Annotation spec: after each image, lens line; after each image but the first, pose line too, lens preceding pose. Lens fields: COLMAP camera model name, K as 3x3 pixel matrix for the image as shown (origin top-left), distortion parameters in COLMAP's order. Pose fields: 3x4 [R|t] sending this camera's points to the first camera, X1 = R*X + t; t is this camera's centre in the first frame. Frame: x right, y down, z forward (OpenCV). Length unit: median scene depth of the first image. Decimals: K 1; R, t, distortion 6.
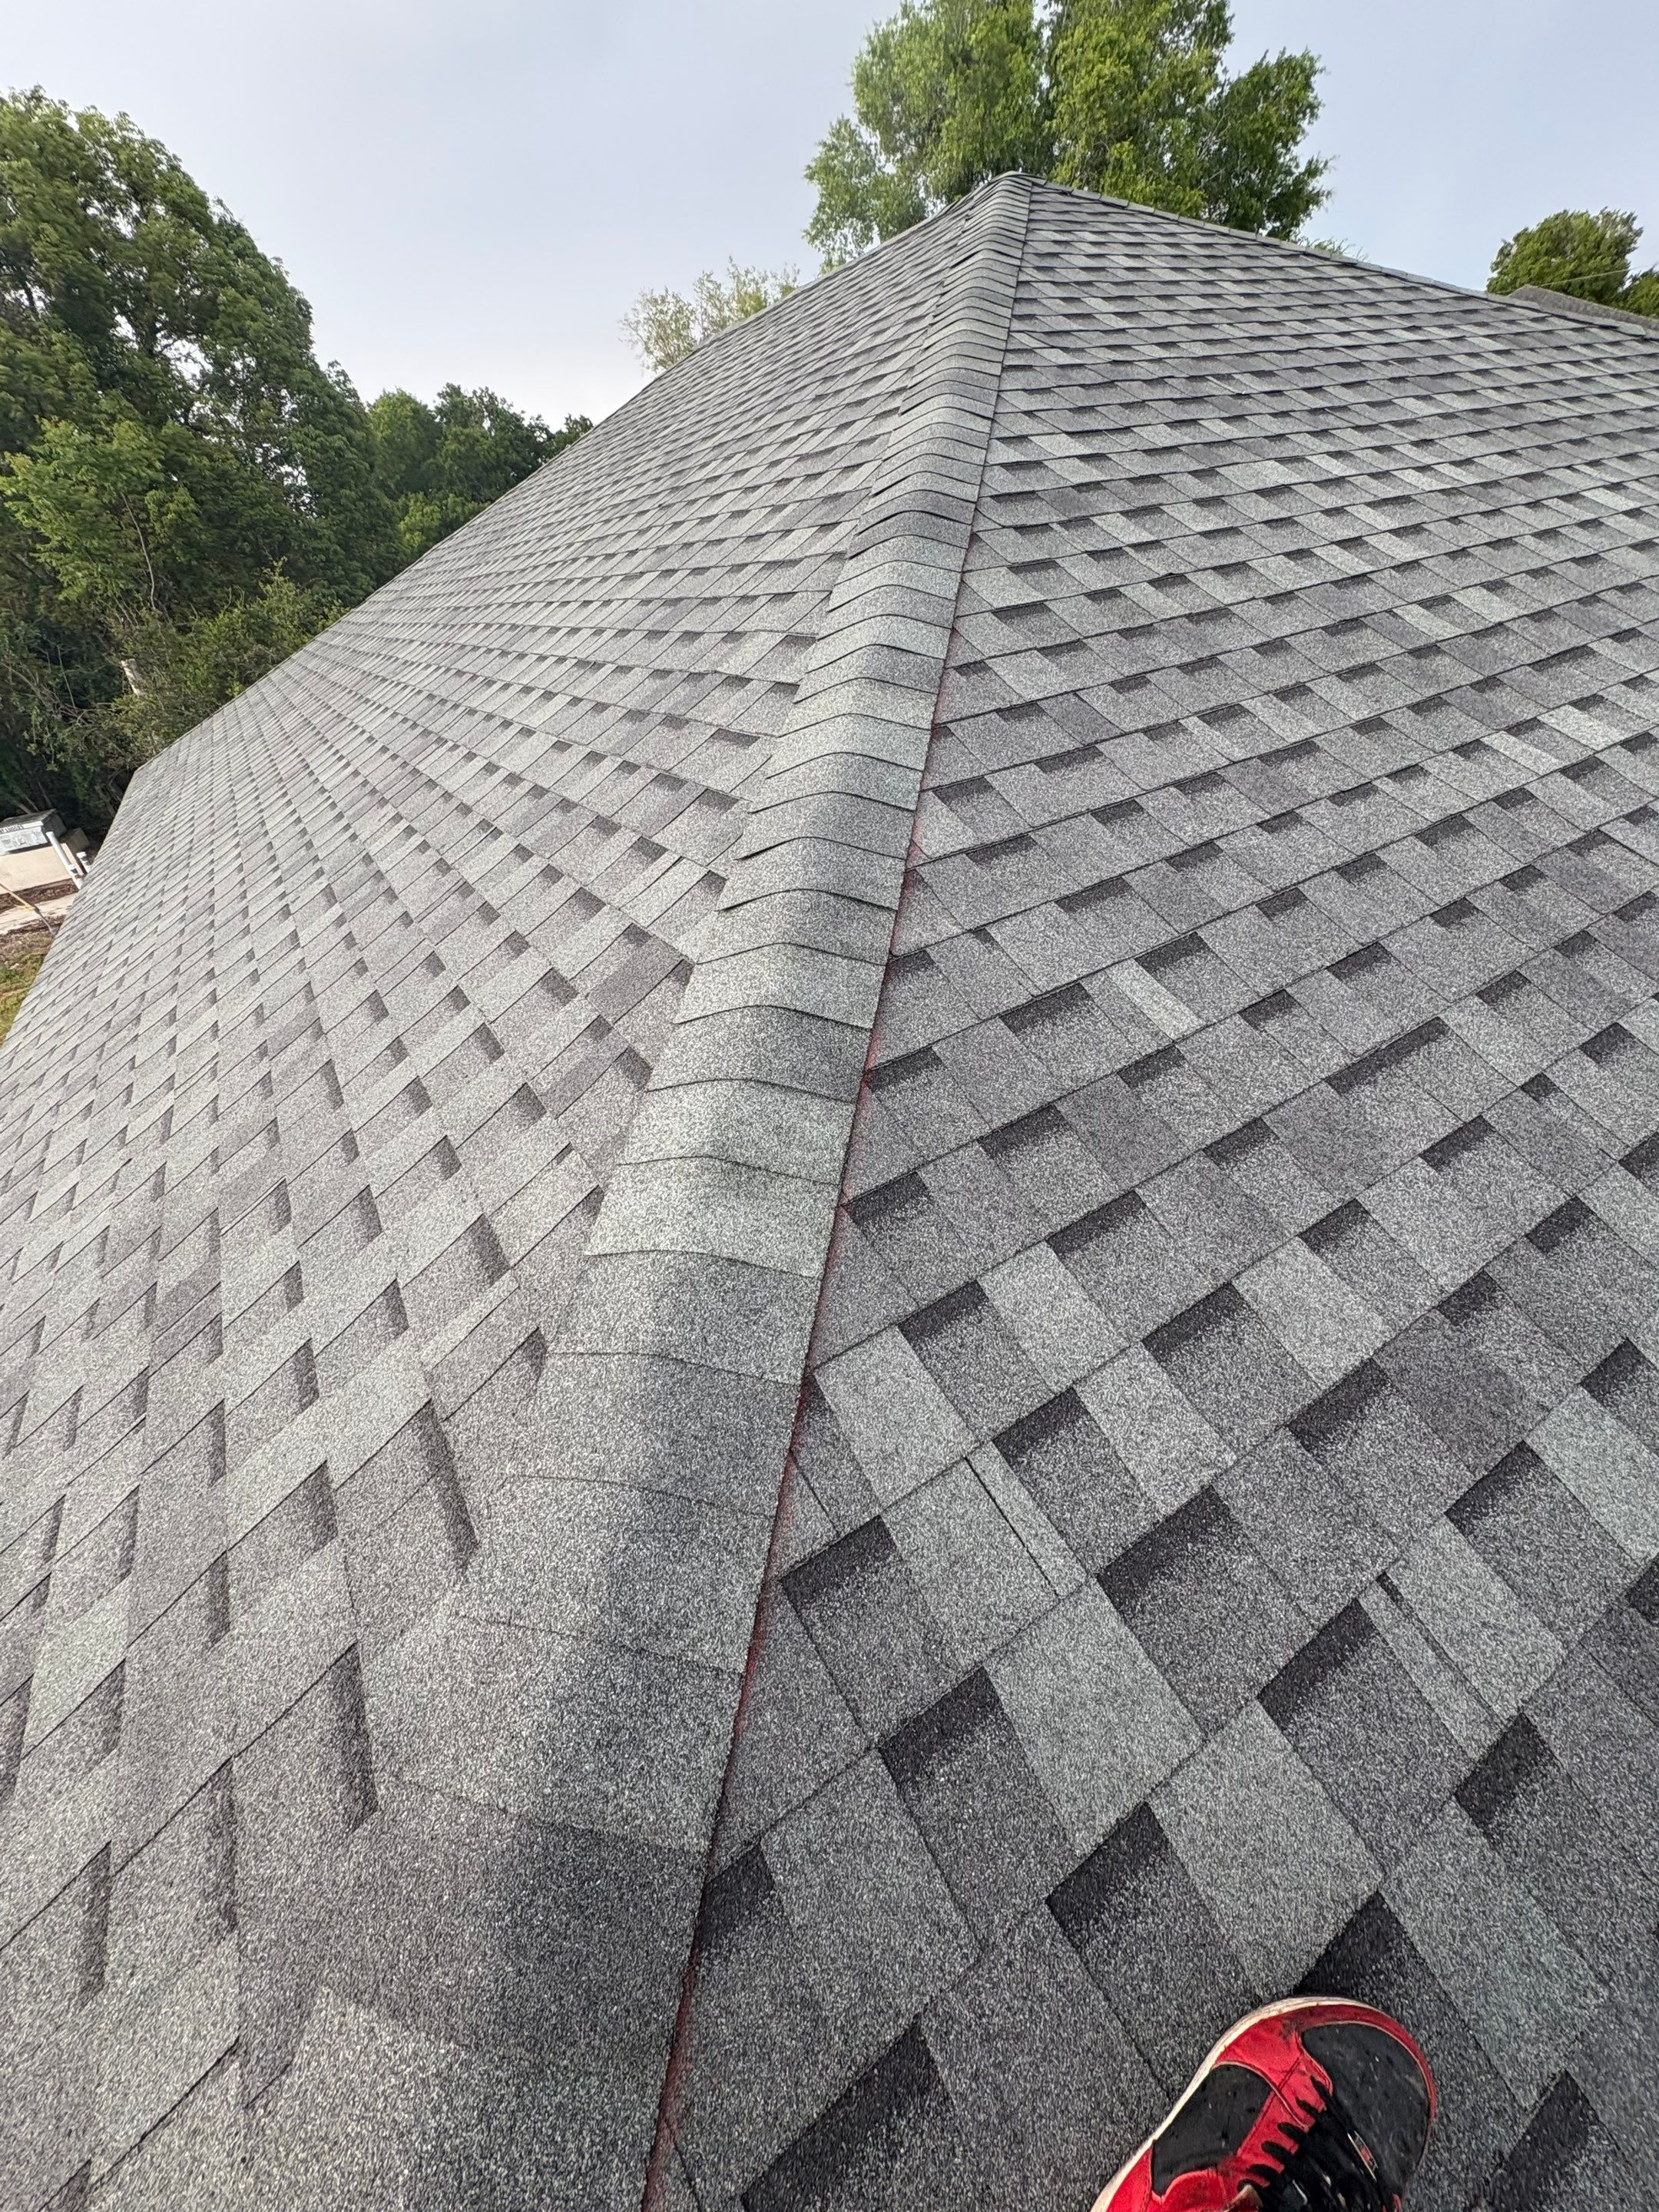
lens RADIAL K [[871.1, 0, 836.0], [0, 871.1, 1101.8], [0, 0, 1]] dist [-0.000323, 0.000146]
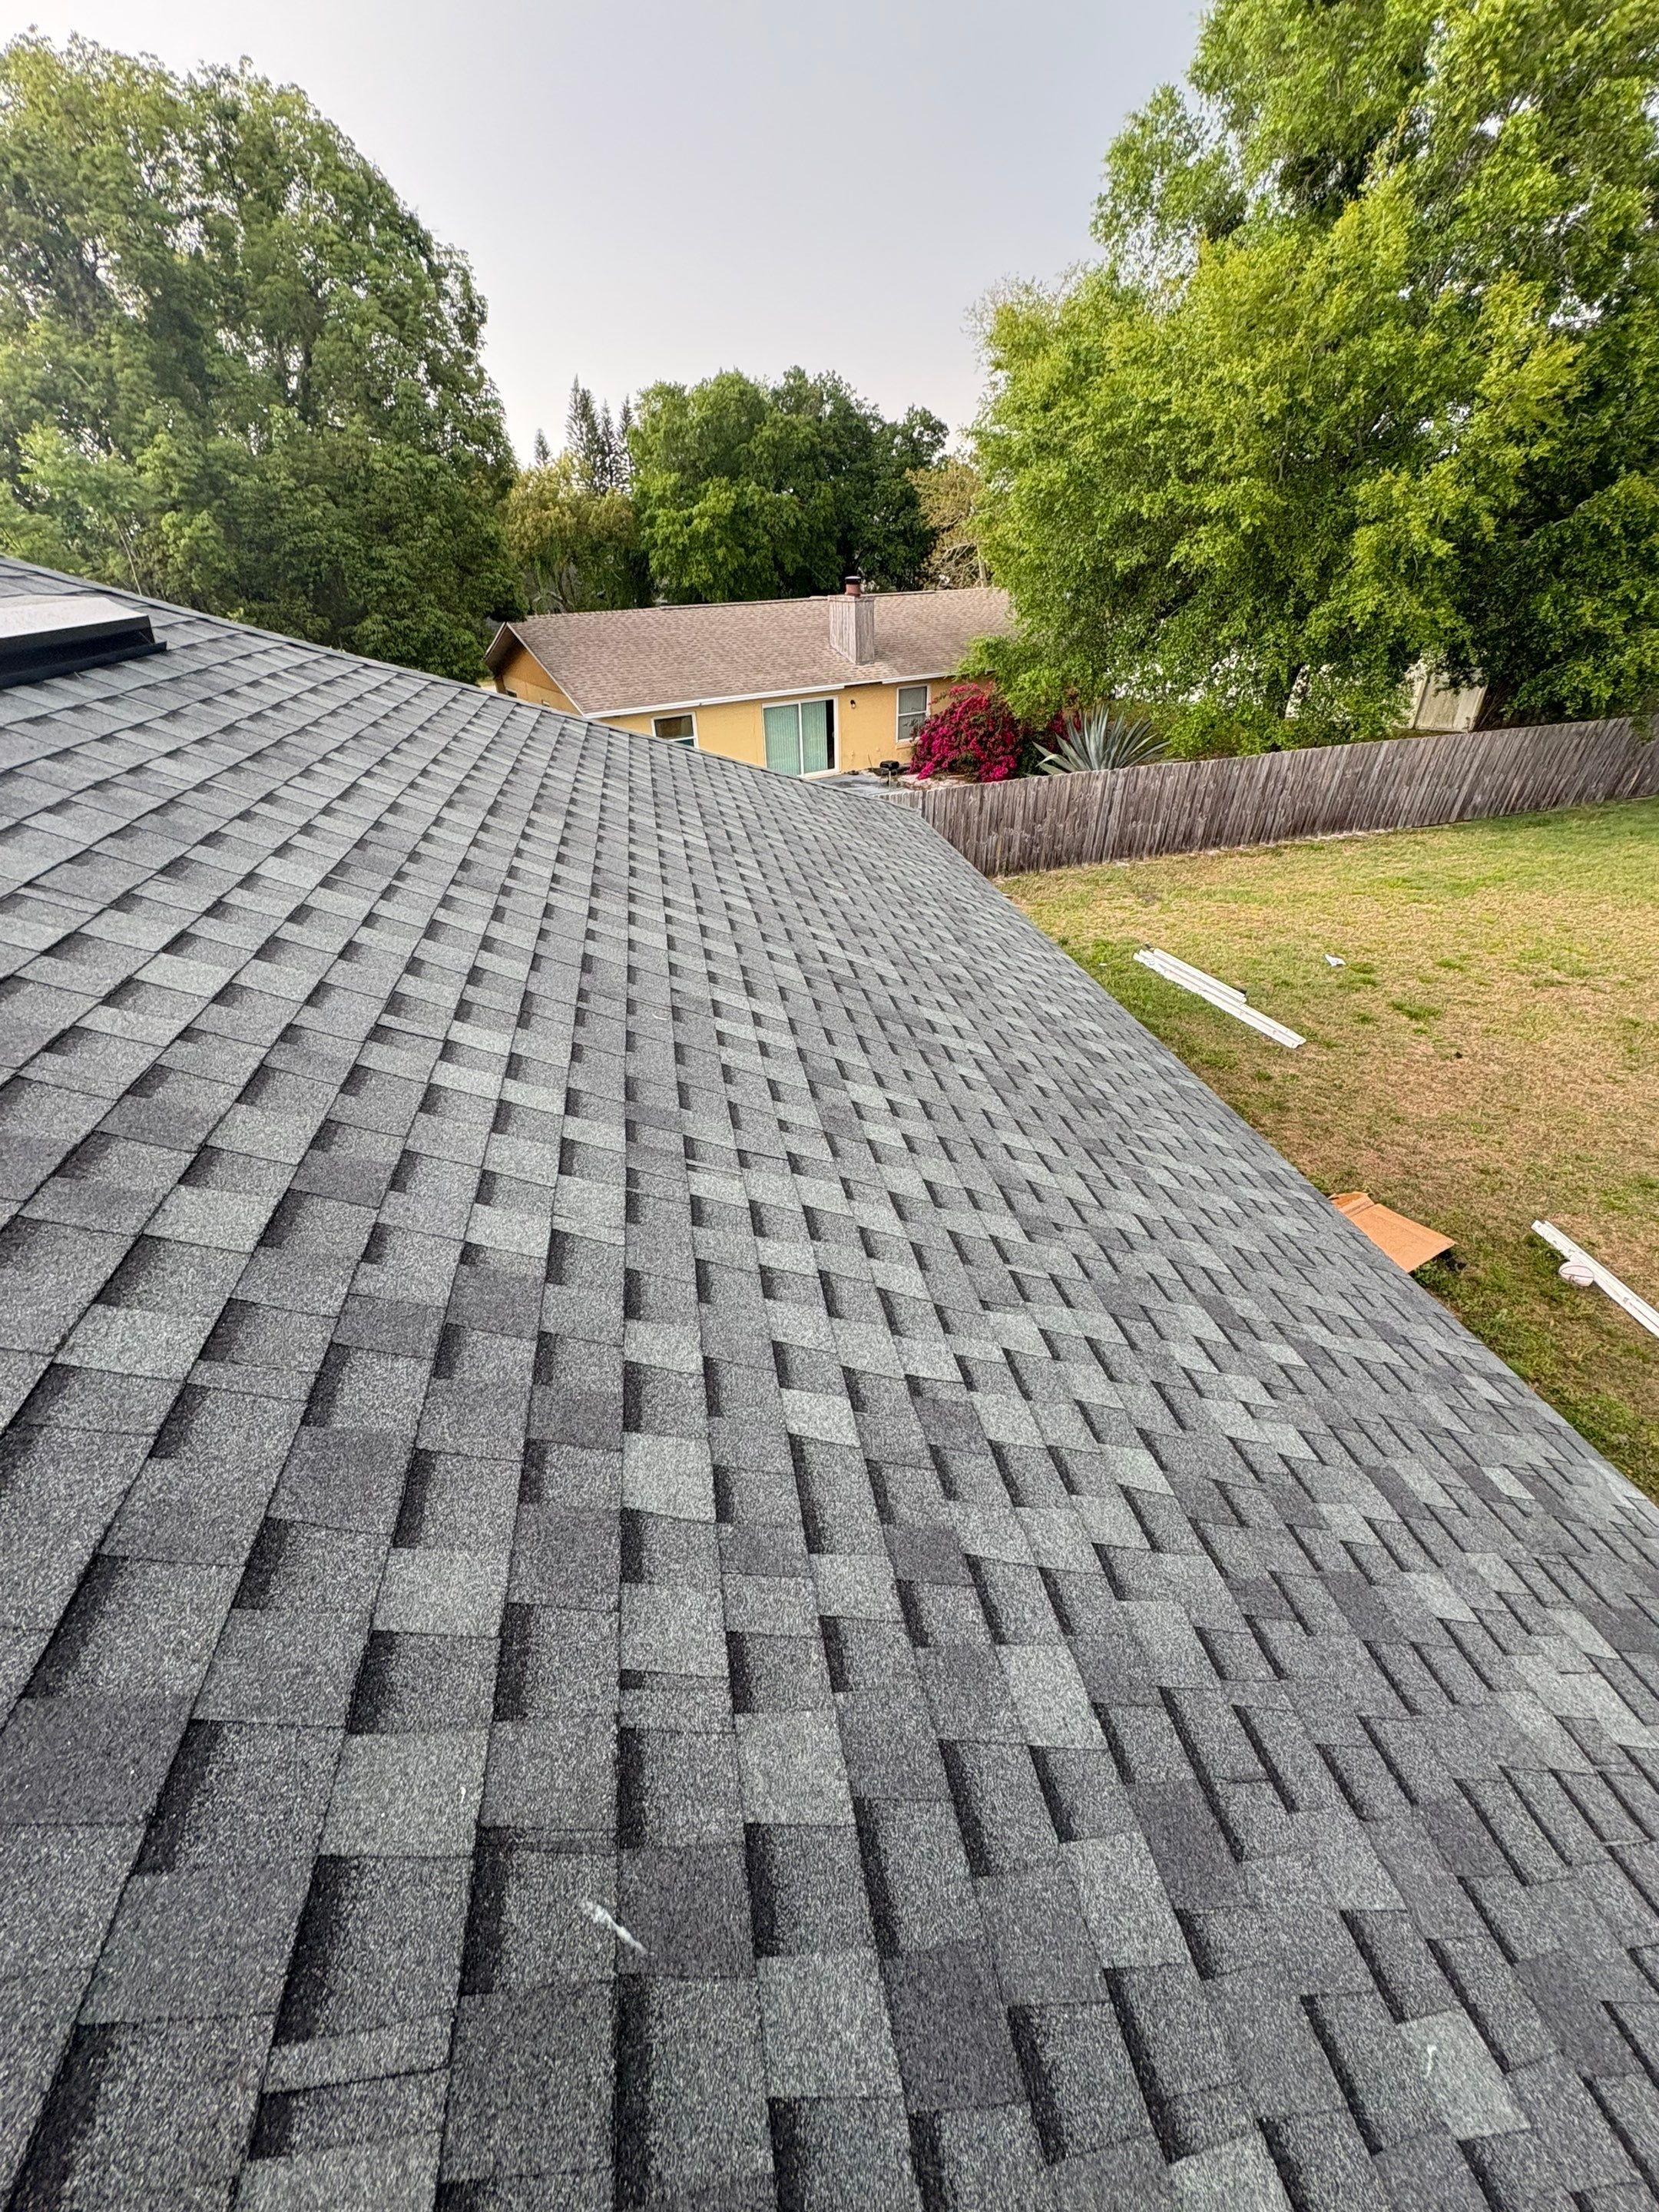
lens RADIAL K [[871.1, 0, 836.0], [0, 871.1, 1101.8], [0, 0, 1]] dist [-0.000323, 0.000146]
pose [[0.927116, 0.279647, -0.249508, 1.616109], [-0.275483, 0.959888, 0.052202, -2.145379], [0.254098, 0.020338, 0.966965, 1.887727]]
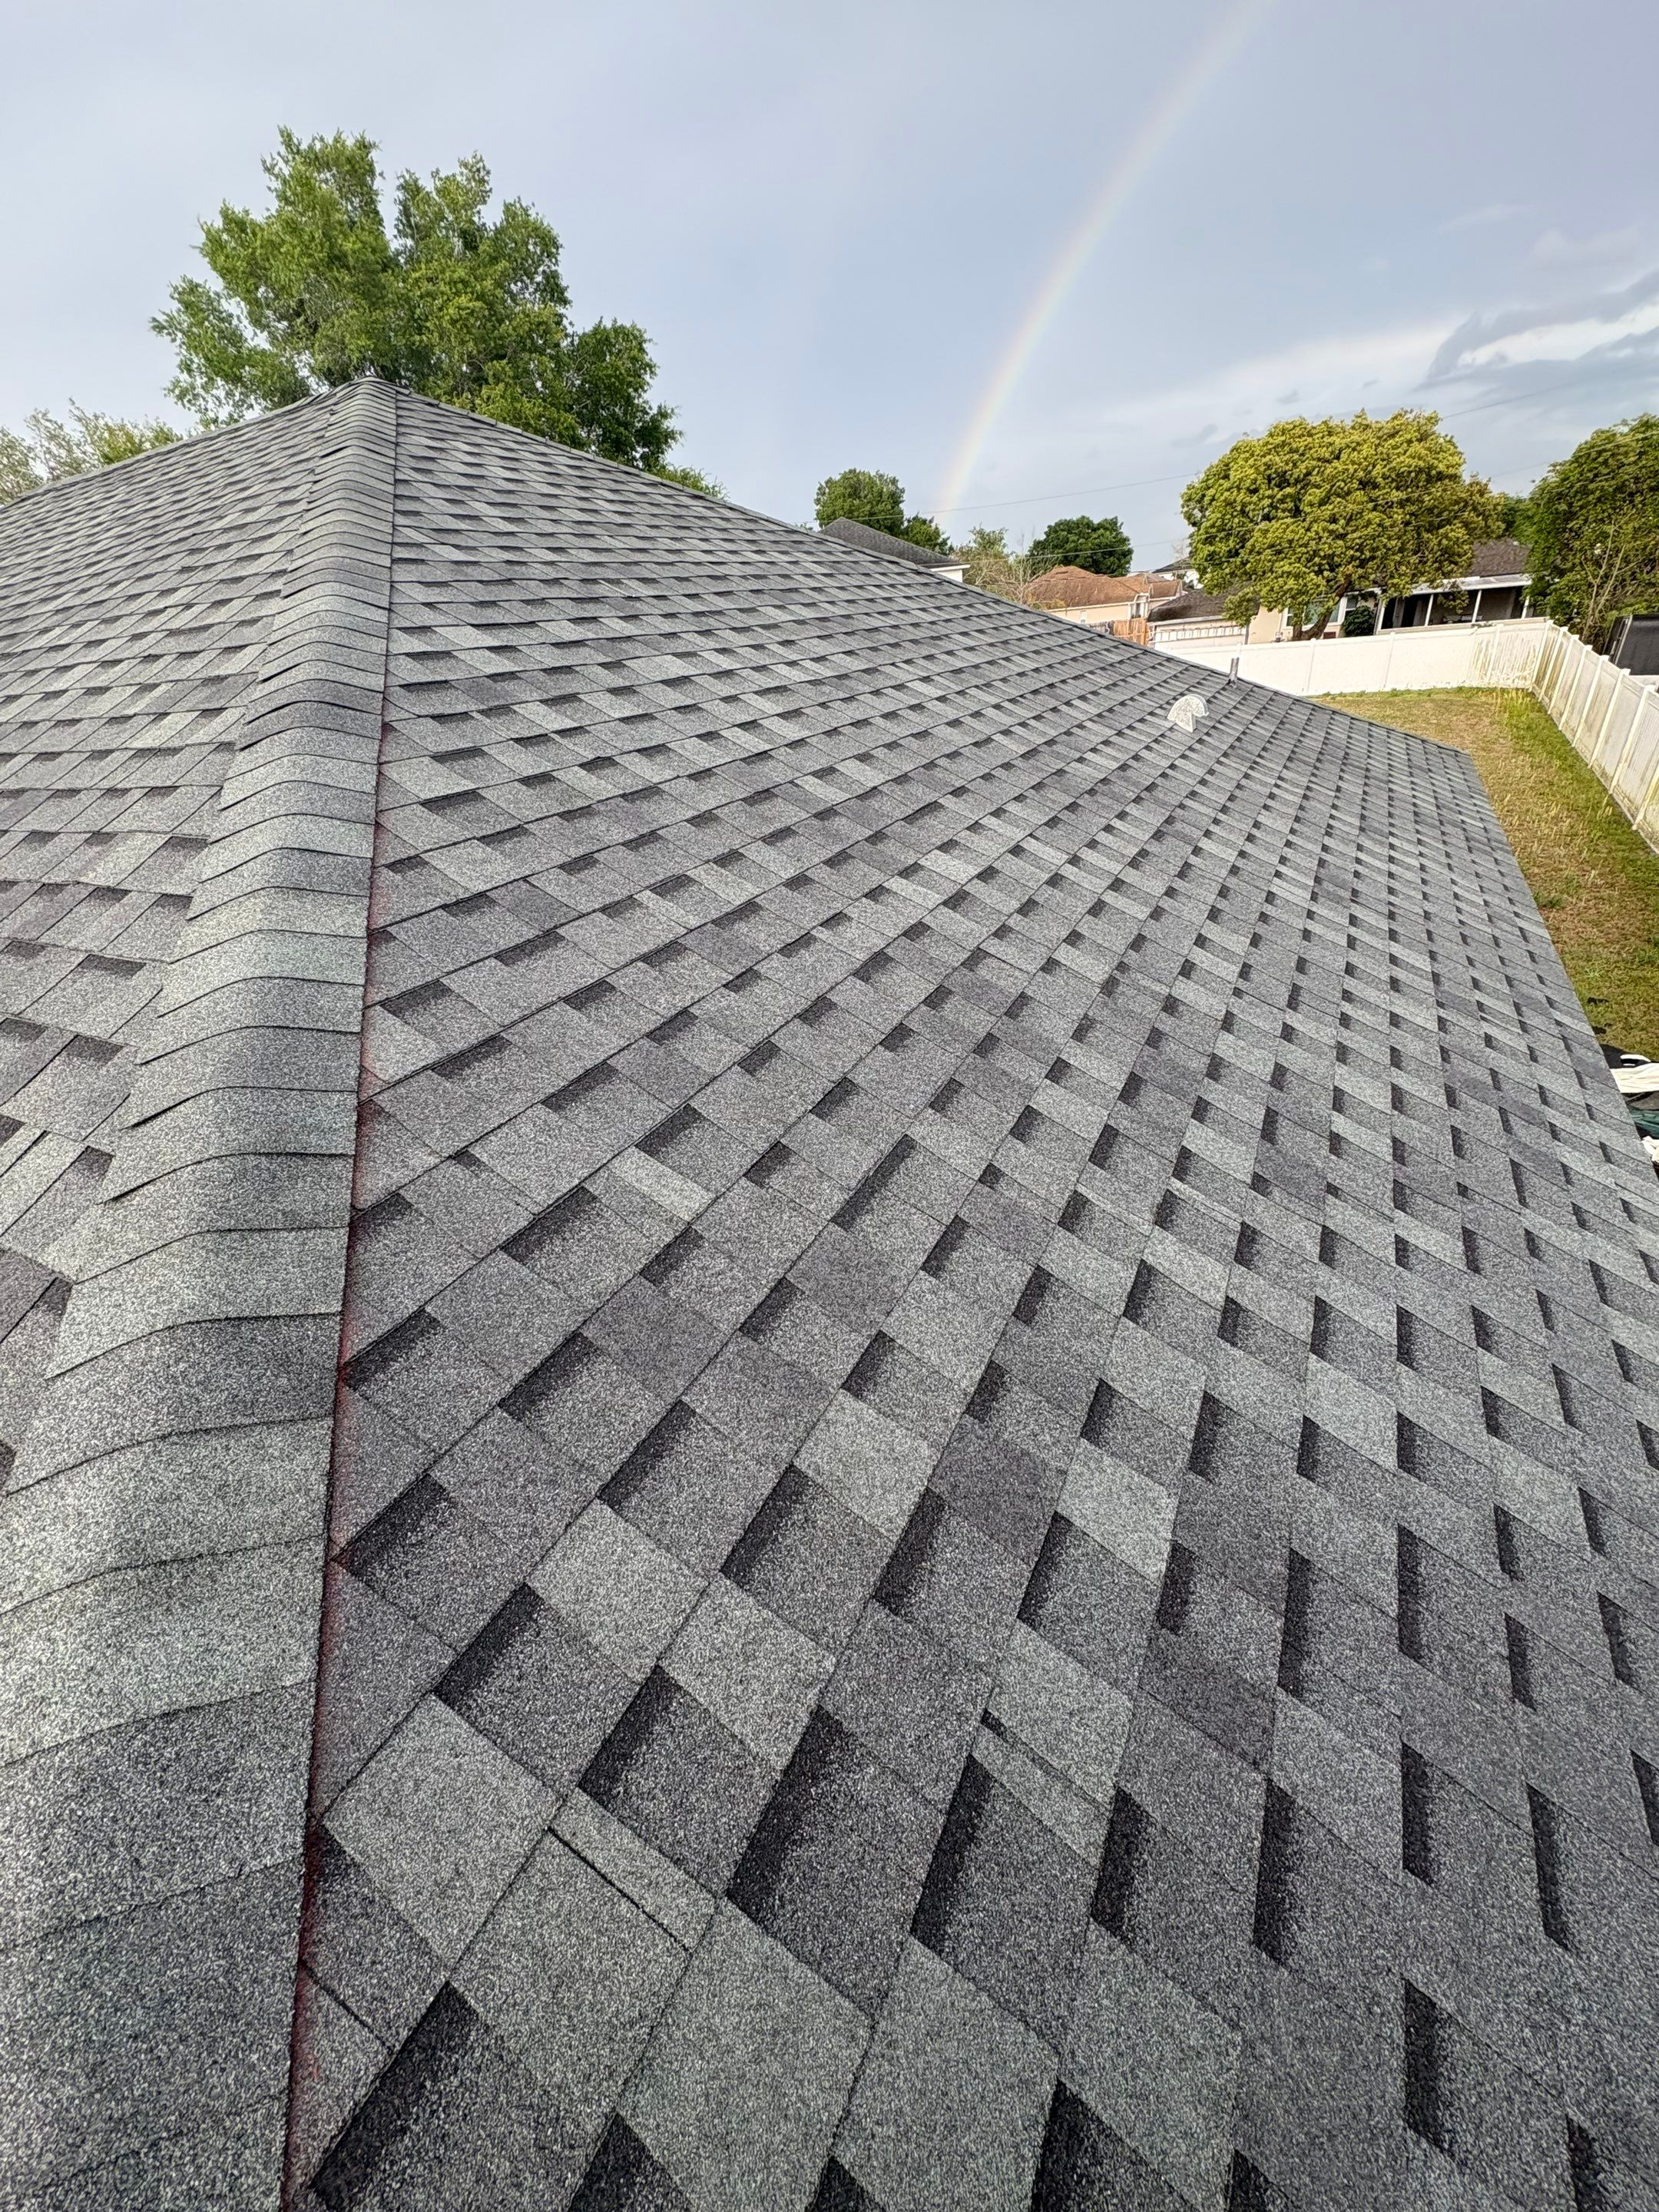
lens RADIAL K [[871.8, 0, 823.7], [0, 871.8, 1106.0], [0, 0, 1]] dist [-0.000931, 0.000346]
pose [[0.870433, -0.201933, 0.448964, 0.053237], [0.259109, 0.963377, -0.069048, -0.046781], [-0.418579, 0.176432, 0.890878, 0.013190]]
